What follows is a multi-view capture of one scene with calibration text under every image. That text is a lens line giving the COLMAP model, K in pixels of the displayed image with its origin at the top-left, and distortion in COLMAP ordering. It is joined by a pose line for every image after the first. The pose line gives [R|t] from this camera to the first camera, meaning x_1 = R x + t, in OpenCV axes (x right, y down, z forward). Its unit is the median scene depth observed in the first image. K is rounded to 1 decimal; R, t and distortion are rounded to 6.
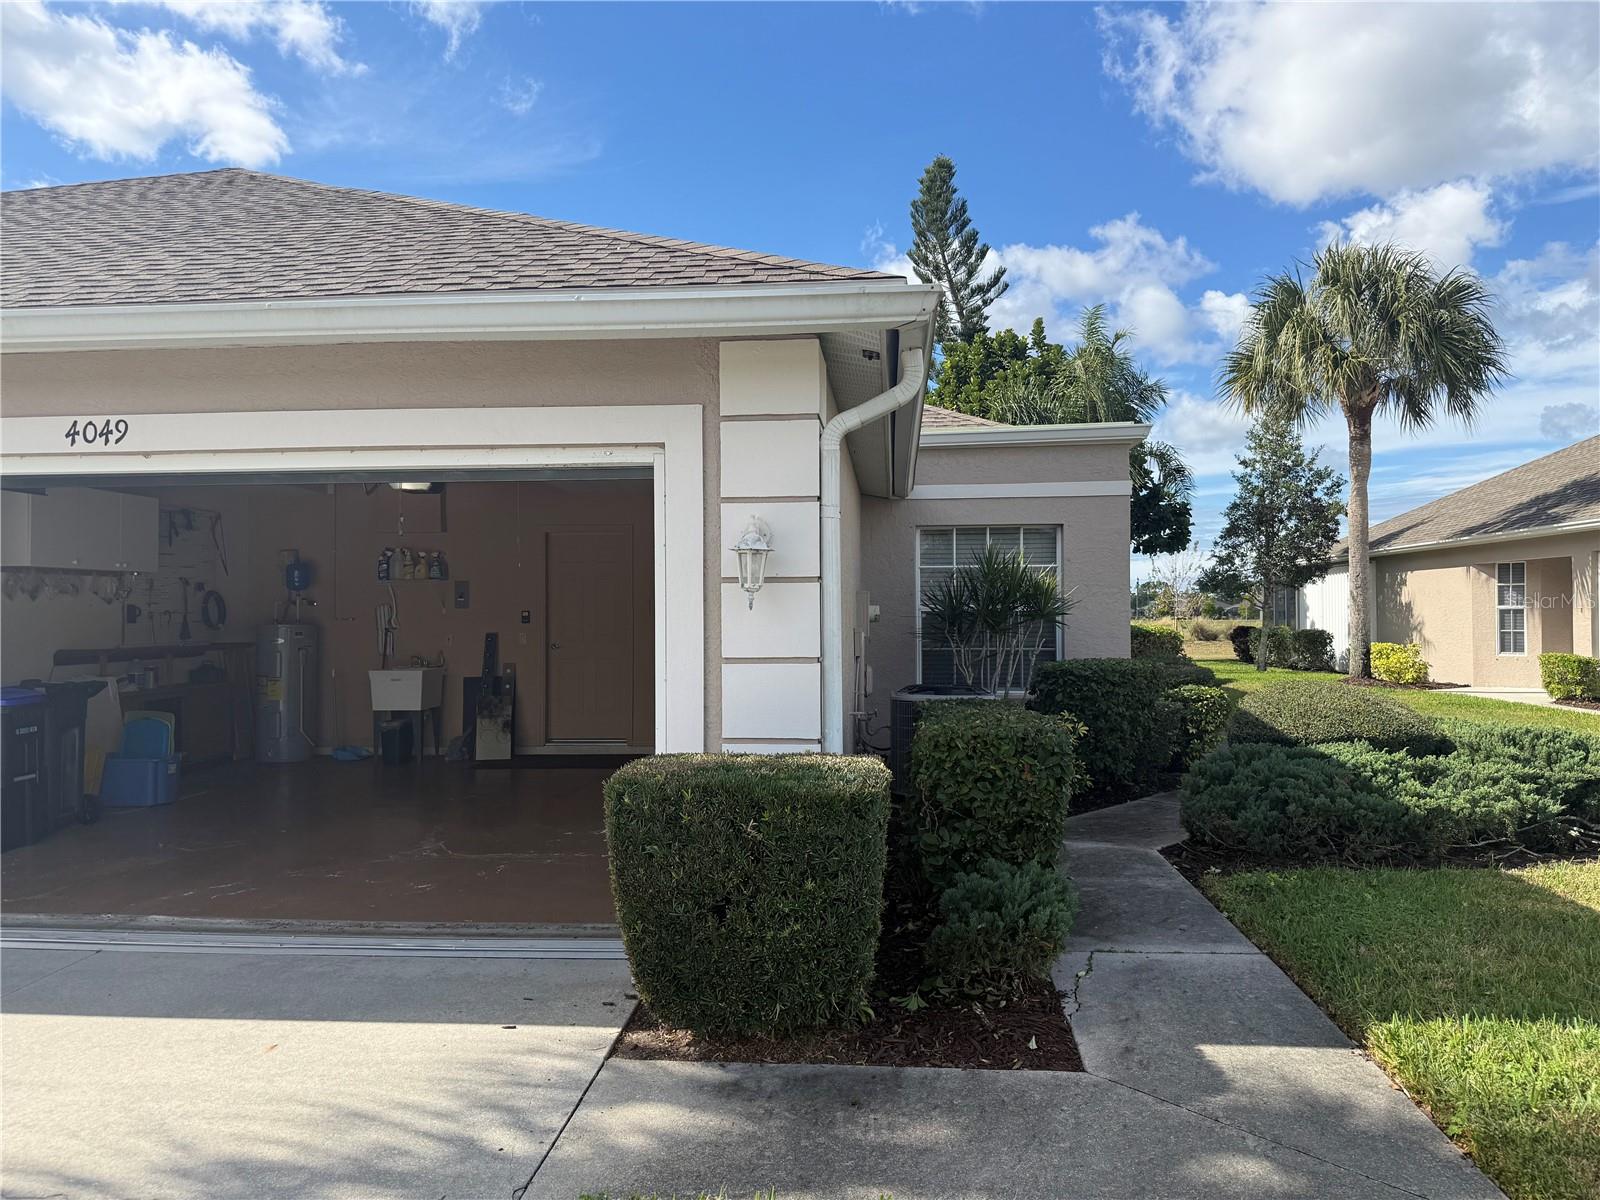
lens RADIAL K [[1119.3, 0, 796.9], [0, 1119.3, 597.3], [0, 0, 1]] dist [0.057403, -0.072517]
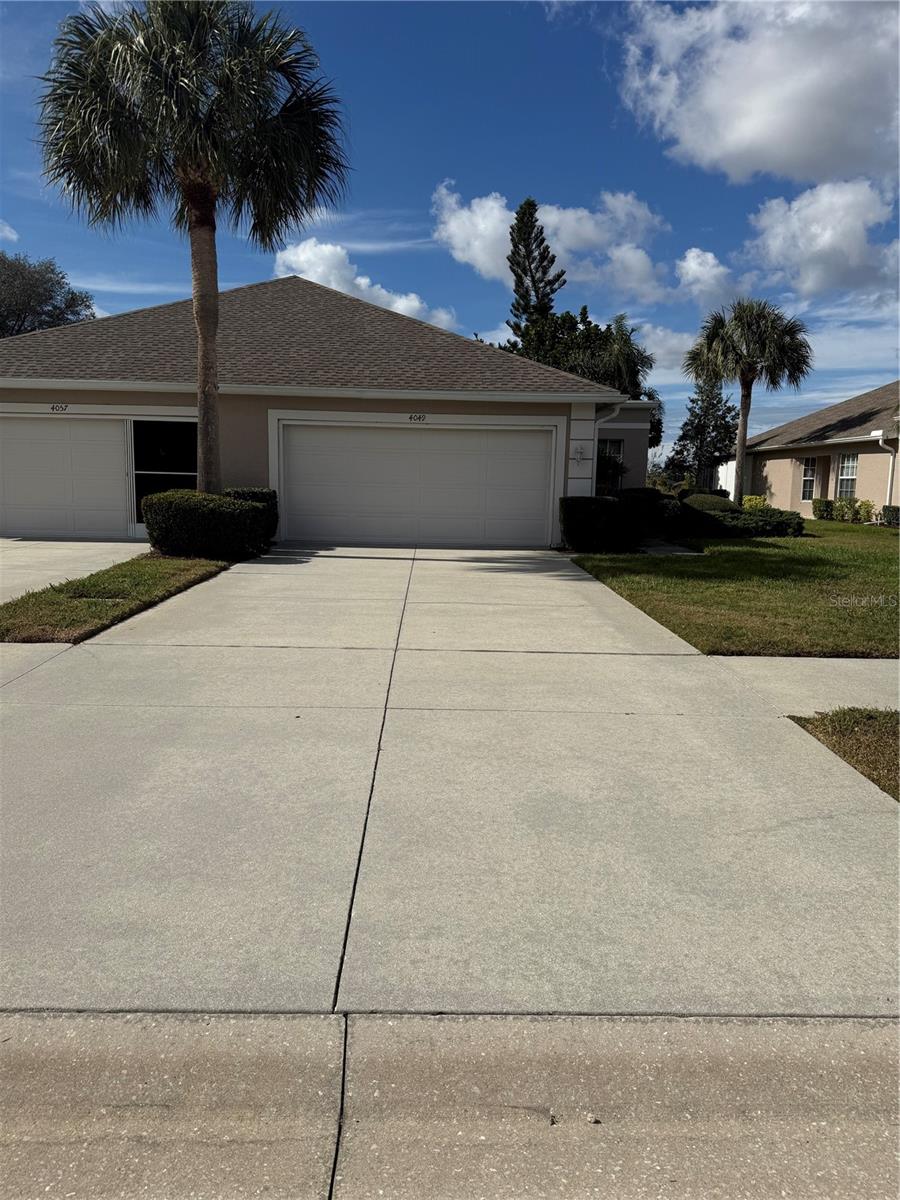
lens RADIAL K [[839.5, 0, 448.8], [0, 839.5, 601.4], [0, 0, 1]] dist [0.057403, -0.072517]
pose [[0.994038, 0.009473, 0.108622, -0.172665], [-0.026223, 0.987749, 0.153834, 0.007703], [-0.105834, -0.155766, 0.982108, -0.431651]]
